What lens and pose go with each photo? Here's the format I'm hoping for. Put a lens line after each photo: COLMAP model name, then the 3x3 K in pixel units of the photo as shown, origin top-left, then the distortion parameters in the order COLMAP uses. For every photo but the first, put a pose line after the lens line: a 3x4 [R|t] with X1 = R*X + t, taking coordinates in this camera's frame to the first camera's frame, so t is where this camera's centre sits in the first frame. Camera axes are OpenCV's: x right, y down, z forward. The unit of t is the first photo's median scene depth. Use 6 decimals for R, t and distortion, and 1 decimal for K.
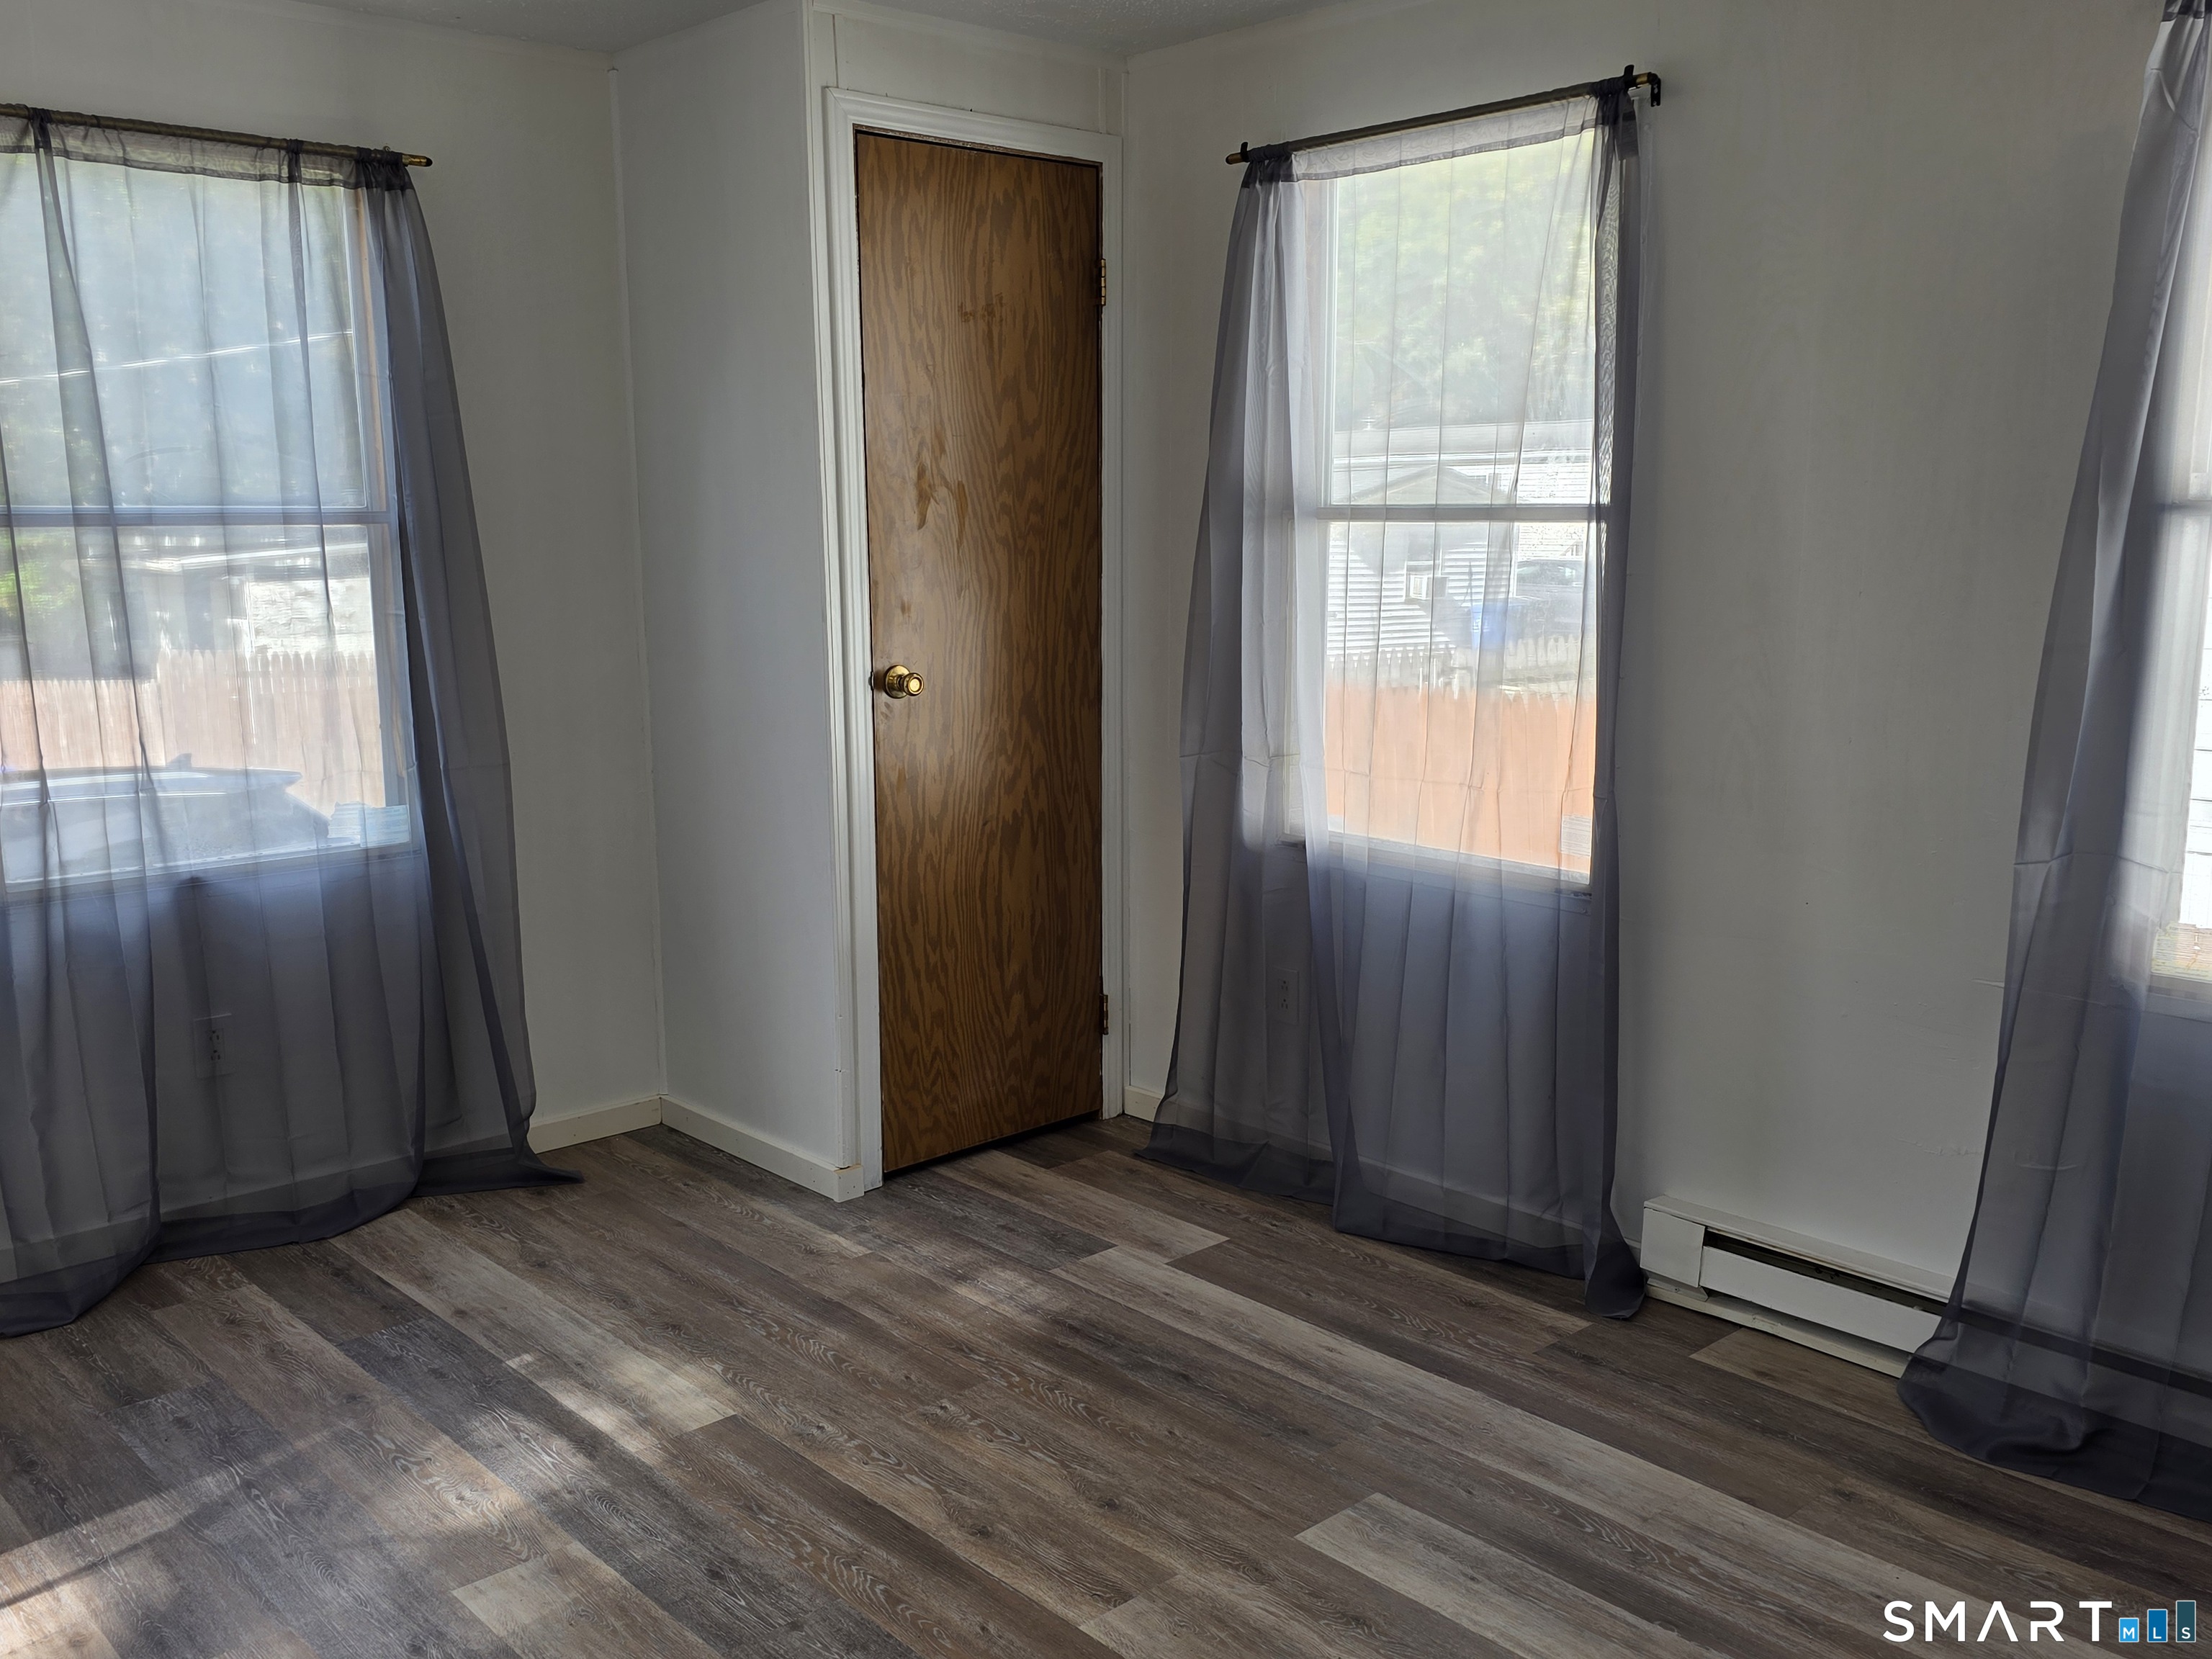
lens RADIAL K [[1951.4, 0, 1108.9], [0, 1951.4, 846.4], [0, 0, 1]] dist [0.074935, -0.046417]
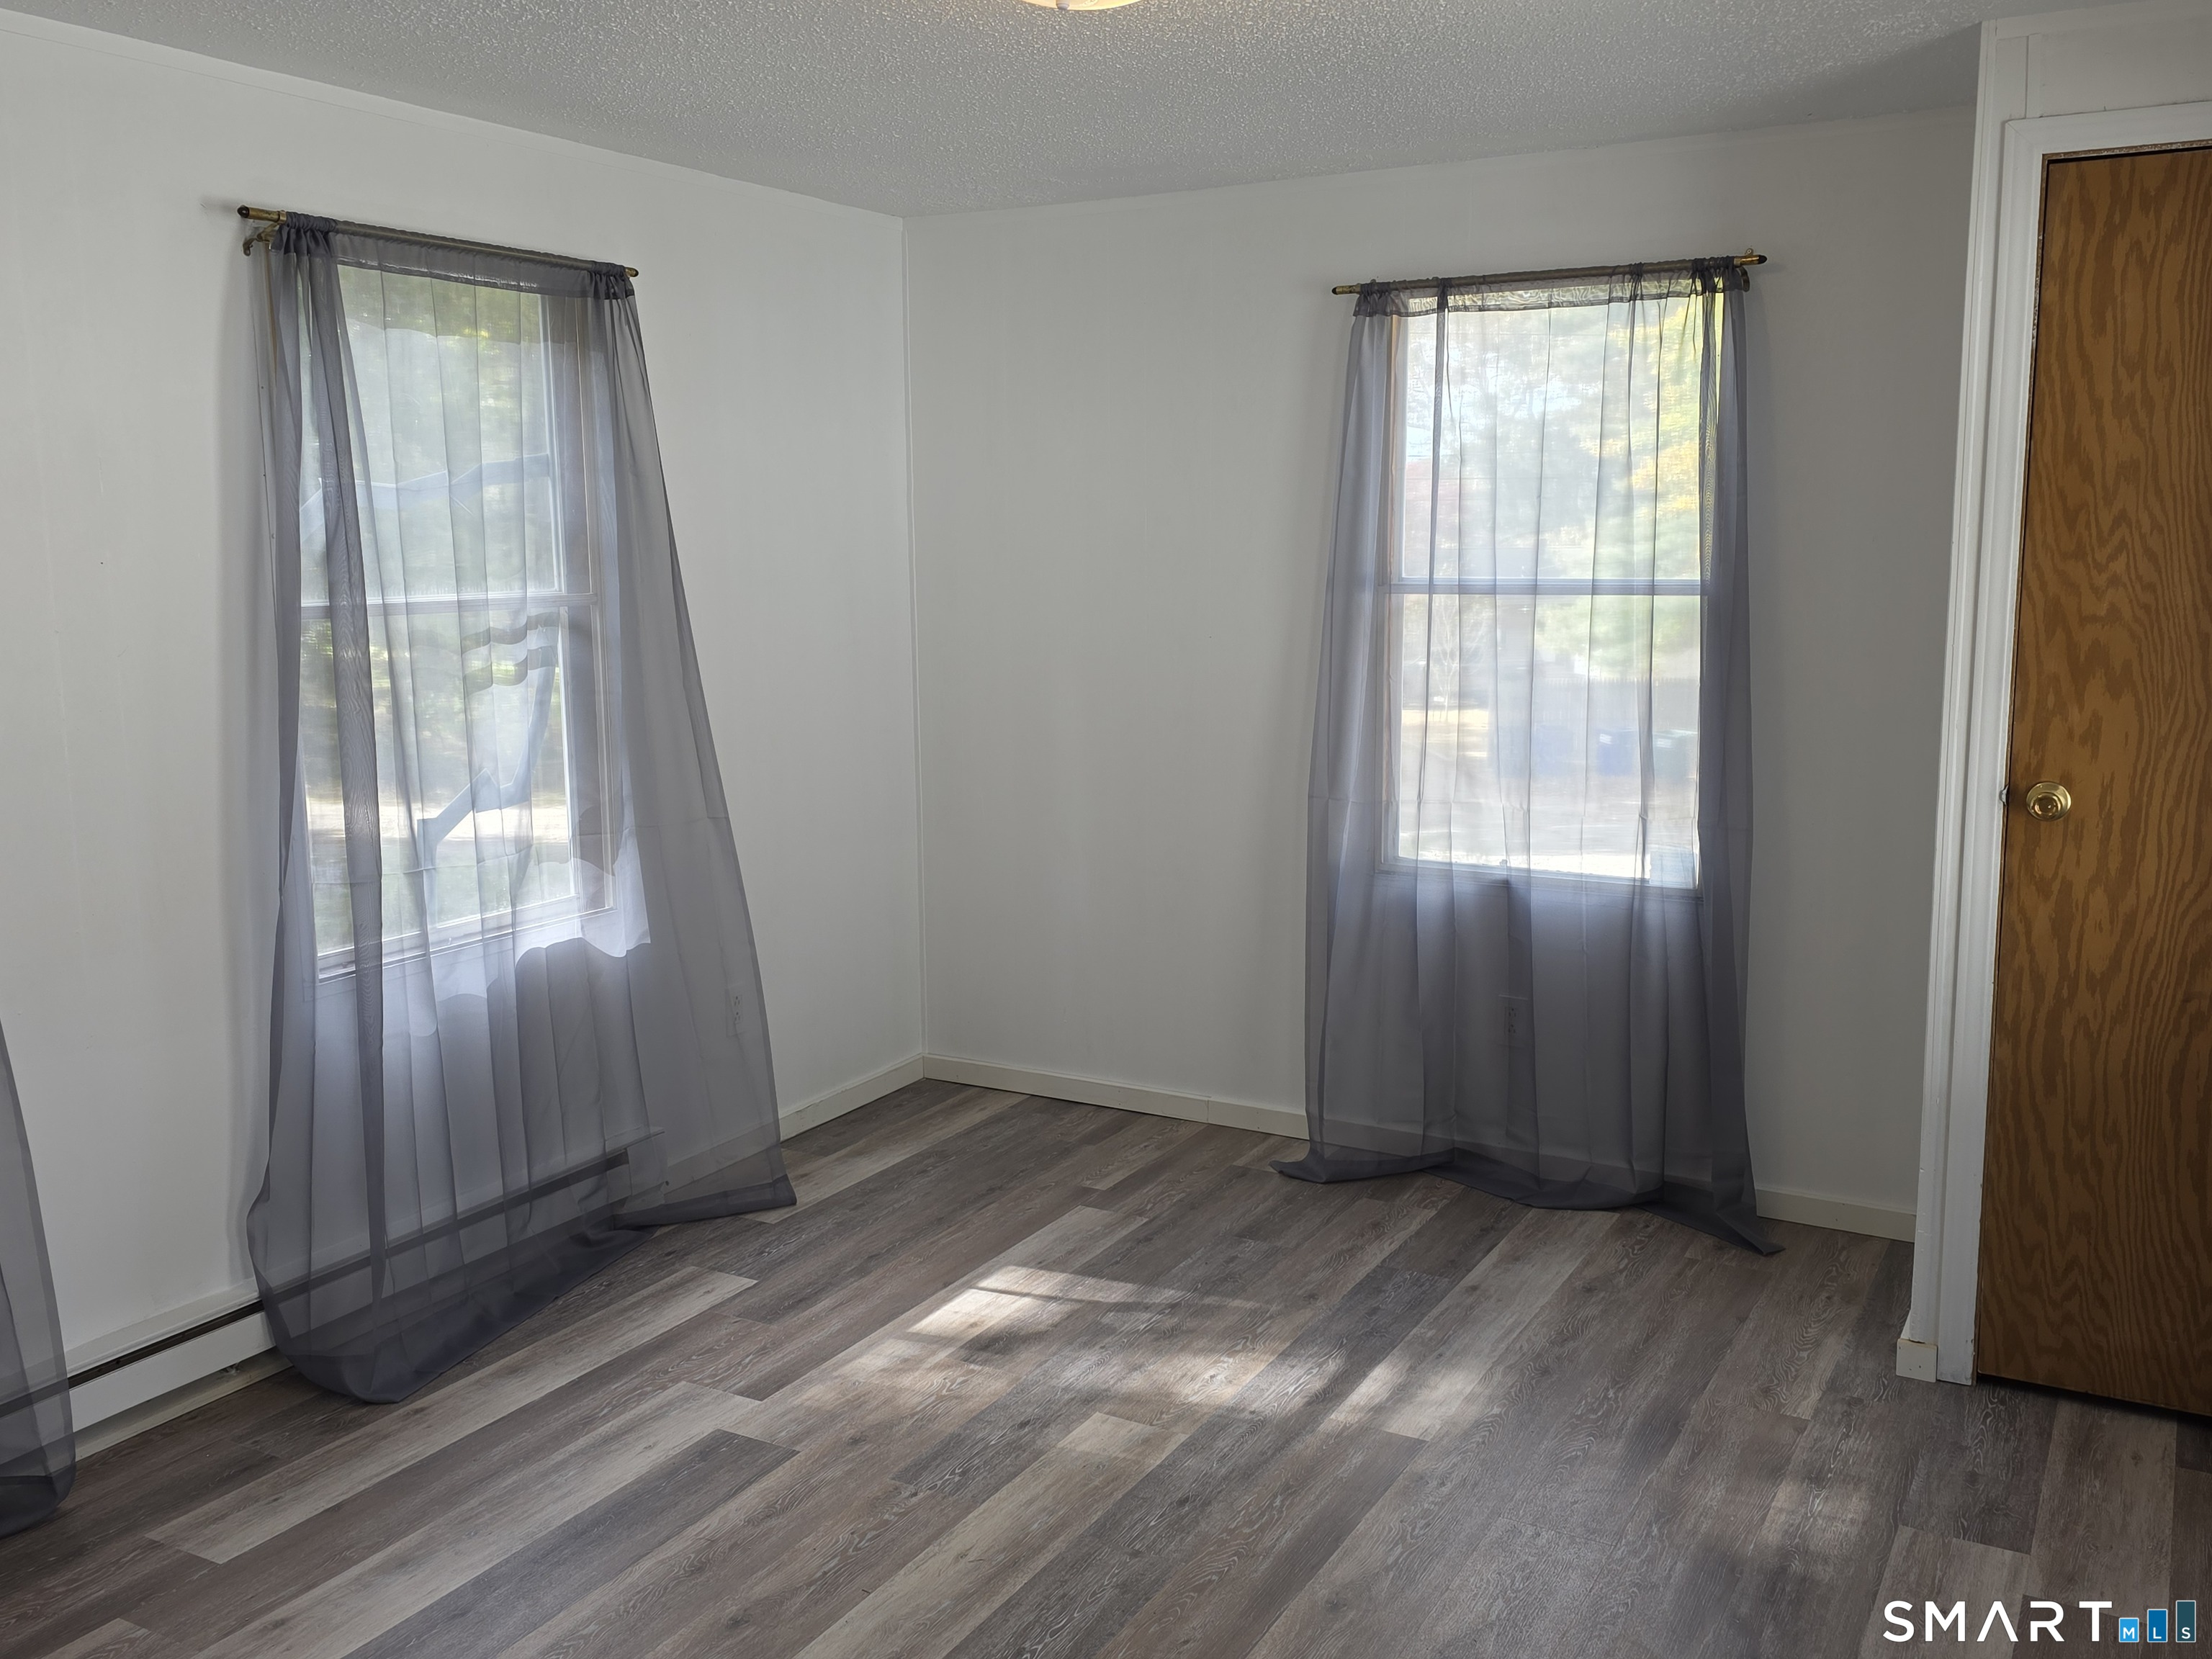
lens RADIAL K [[1951.4, 0, 1111.0], [0, 1951.4, 812.3], [0, 0, 1]] dist [0.074935, -0.046417]
pose [[0.324031, 0.143874, -0.935042, 0.598012], [-0.166858, 0.981565, 0.093210, -0.099711], [0.931216, 0.125816, 0.342064, 0.366566]]
